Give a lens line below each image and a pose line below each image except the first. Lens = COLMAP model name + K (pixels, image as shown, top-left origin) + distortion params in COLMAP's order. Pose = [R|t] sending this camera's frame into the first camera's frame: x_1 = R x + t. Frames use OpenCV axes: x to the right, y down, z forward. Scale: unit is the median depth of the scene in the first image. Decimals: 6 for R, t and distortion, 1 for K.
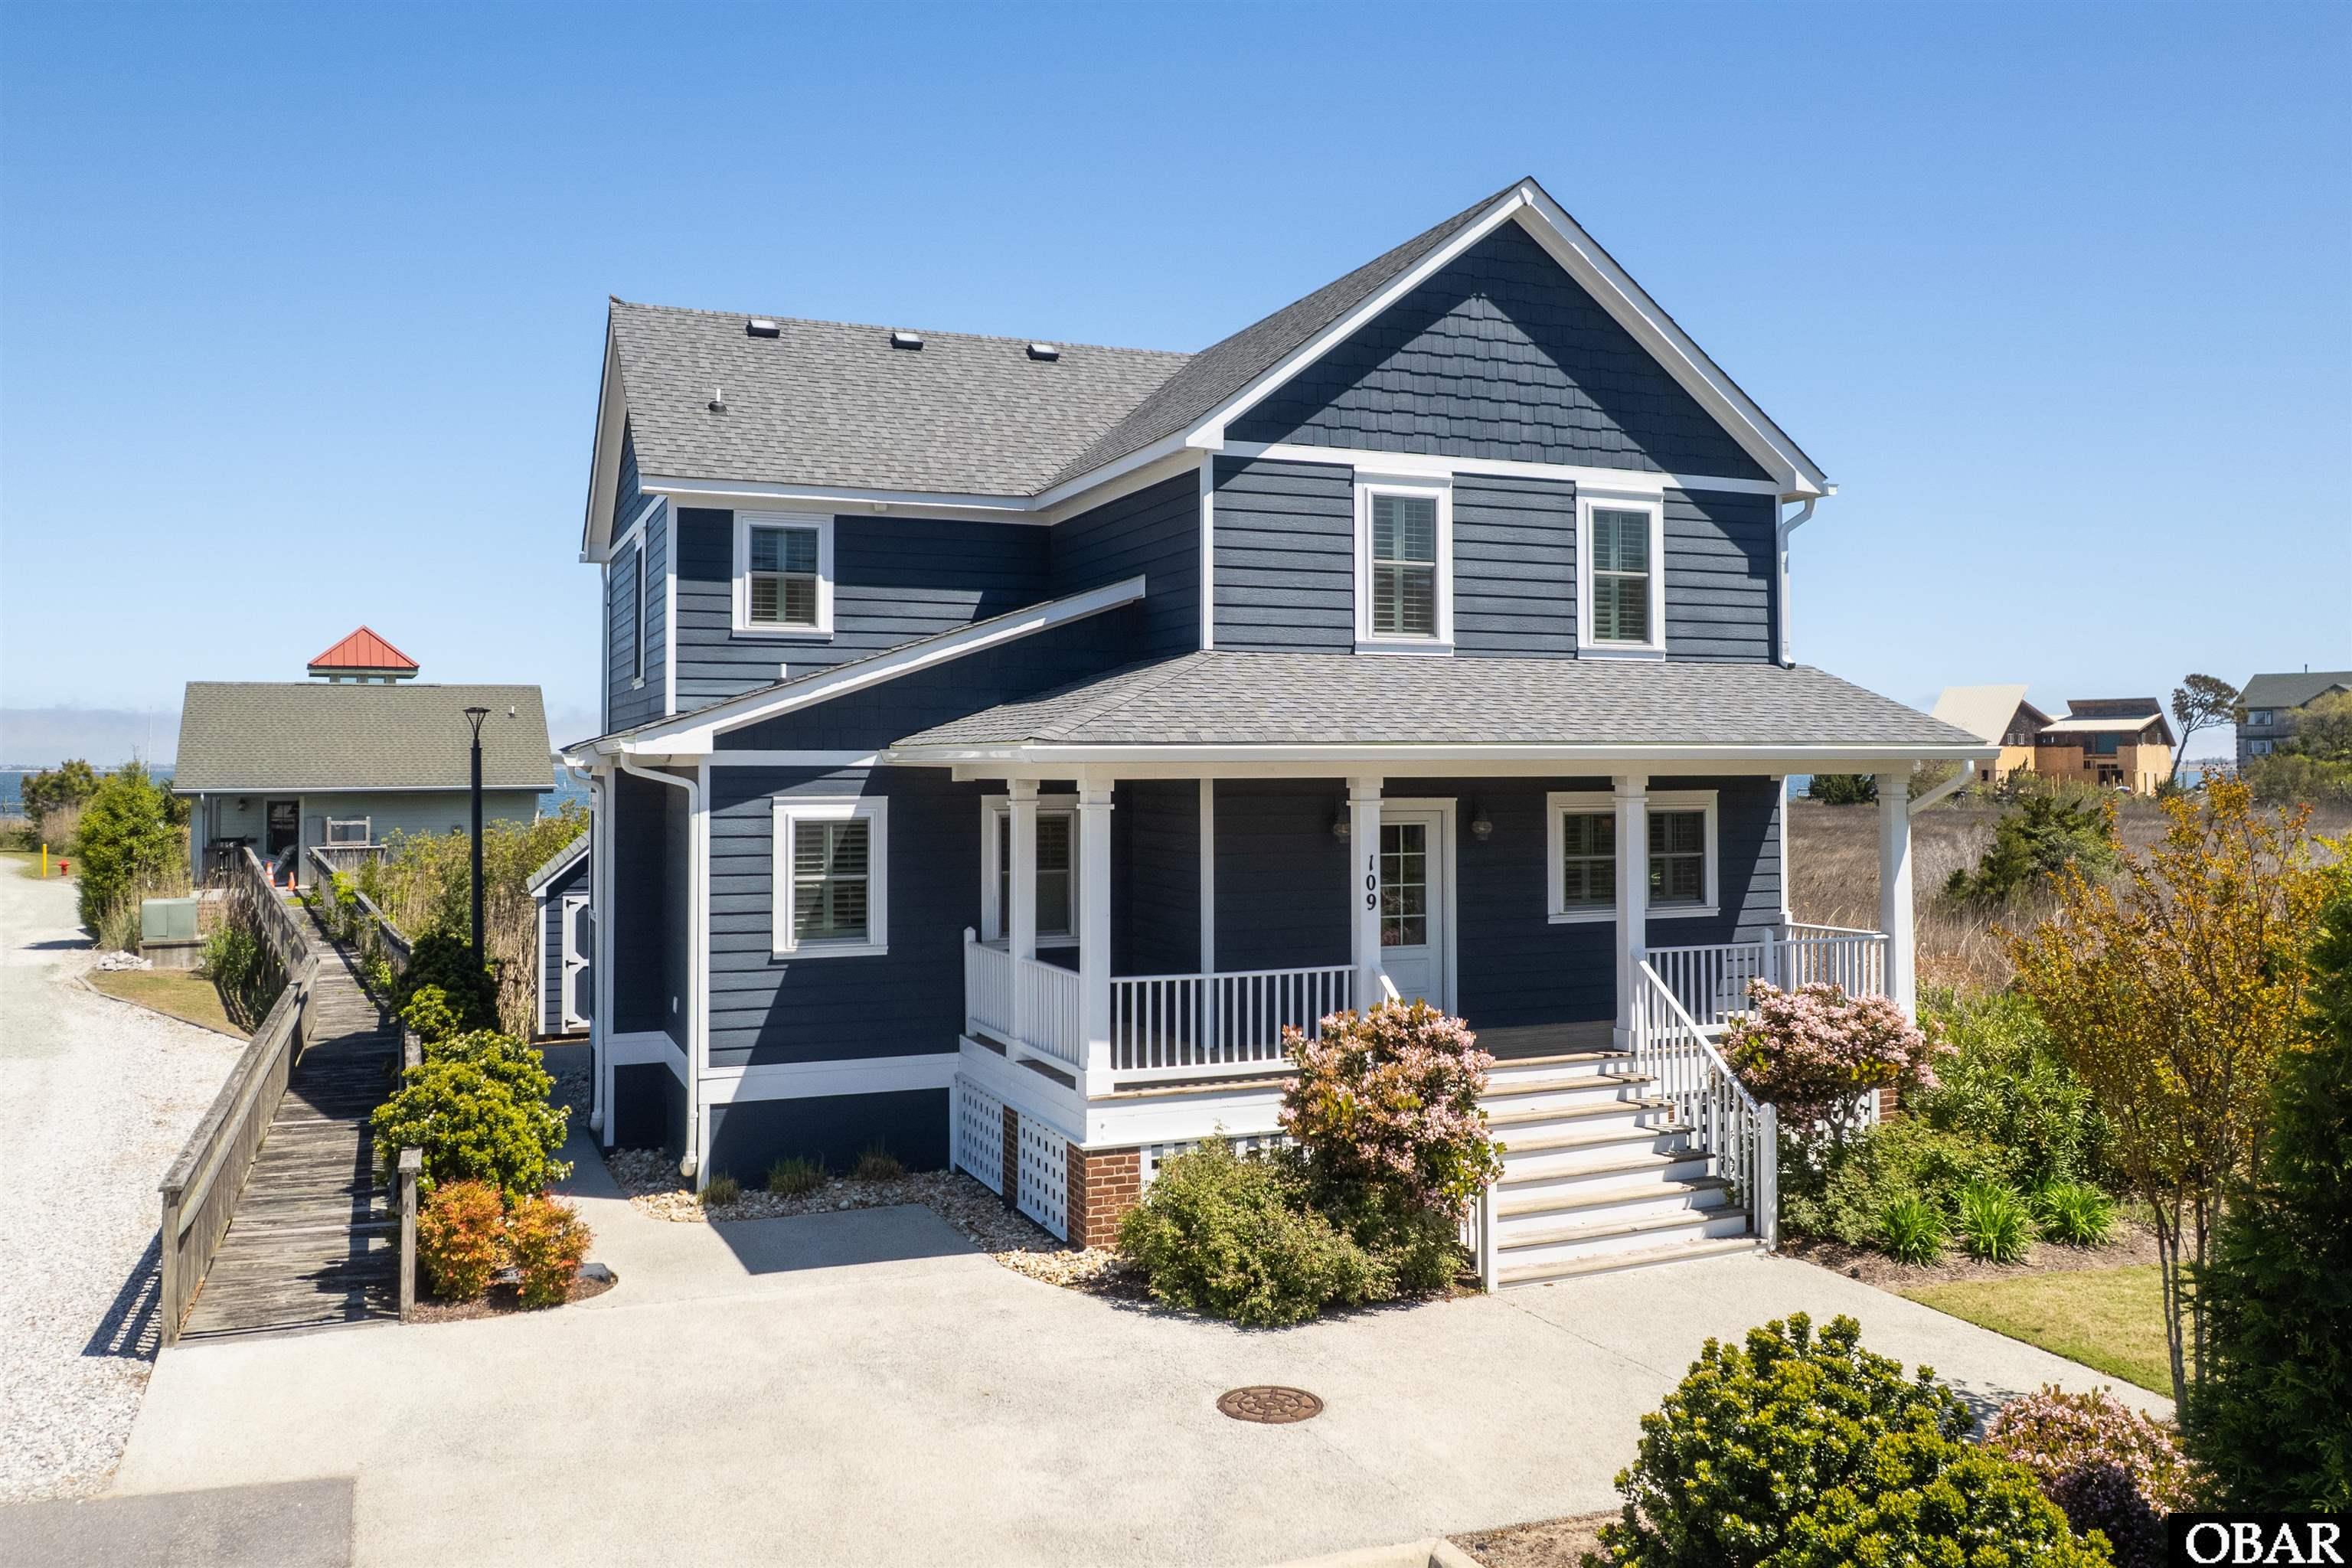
lens RADIAL K [[1805.2, 0, 1180.5], [0, 1805.2, 689.4], [0, 0, 1]] dist [-0.079956, -0.000759]
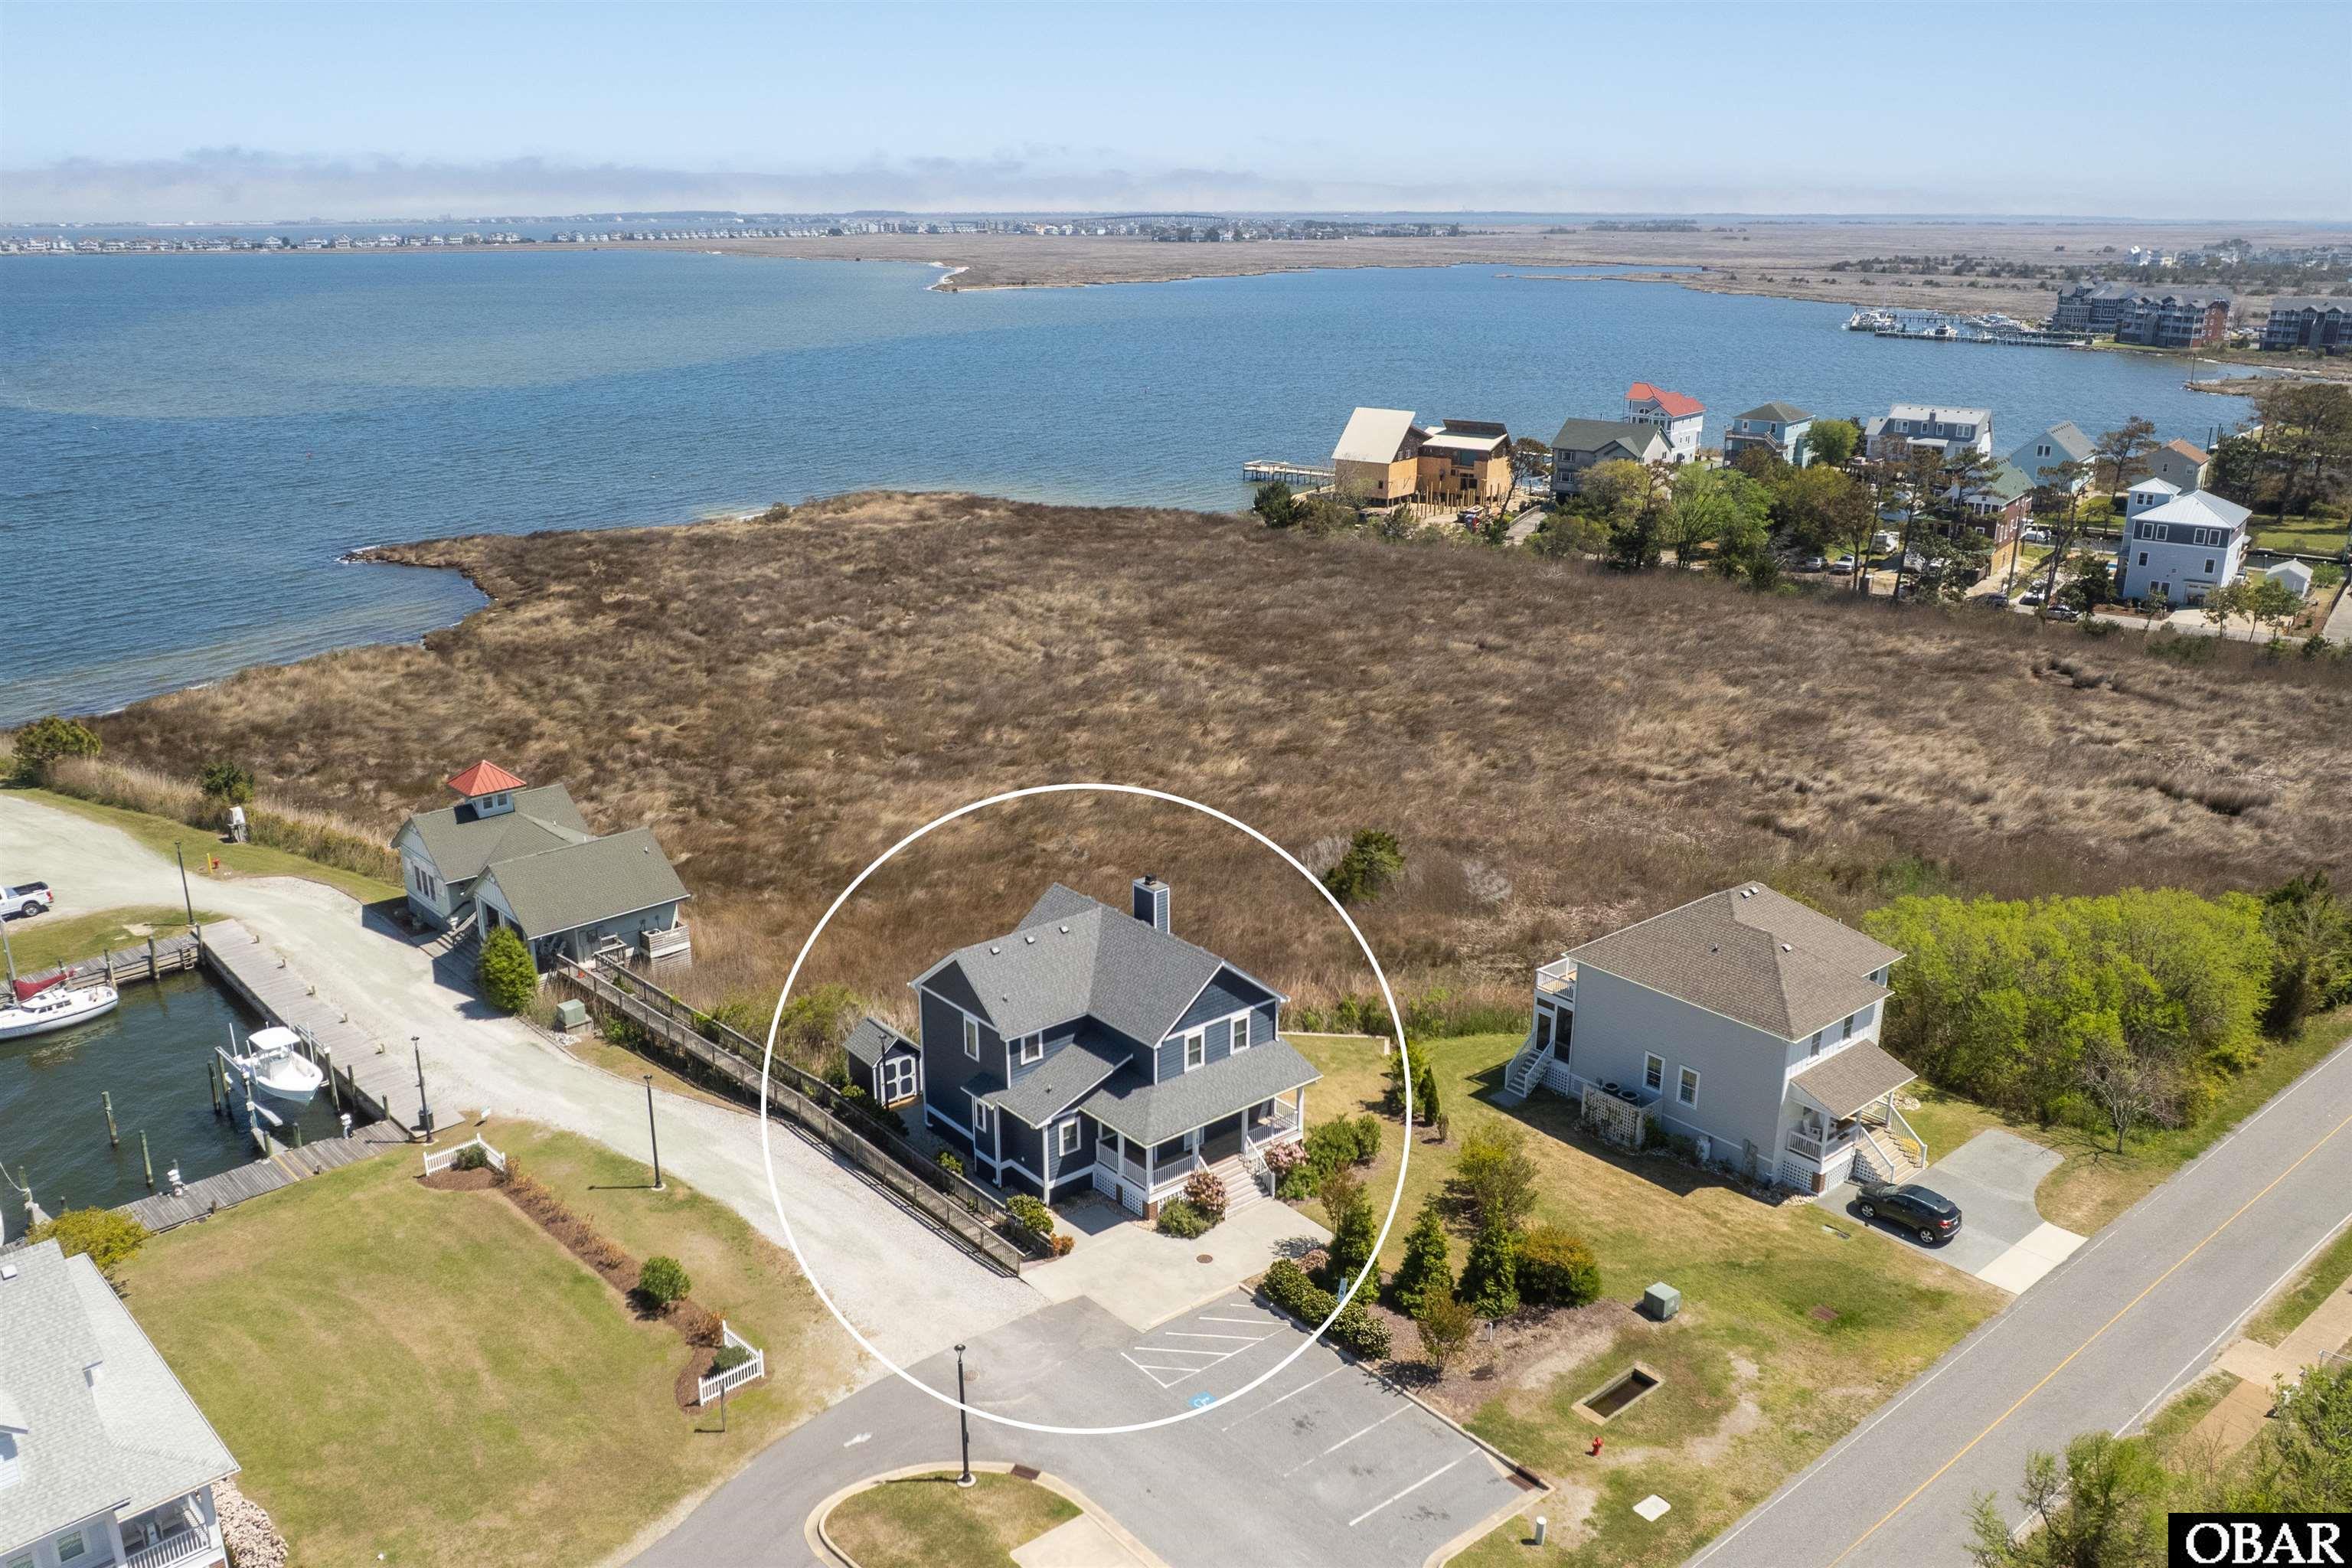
lens RADIAL K [[1805.2, 0, 1180.5], [0, 1805.2, 689.4], [0, 0, 1]] dist [-0.079956, -0.000759]
pose [[0.954265, -0.073086, 0.289892, -1.101612], [-0.015694, 0.956075, 0.292702, -2.169653], [-0.298550, -0.283864, 0.911202, -2.693012]]
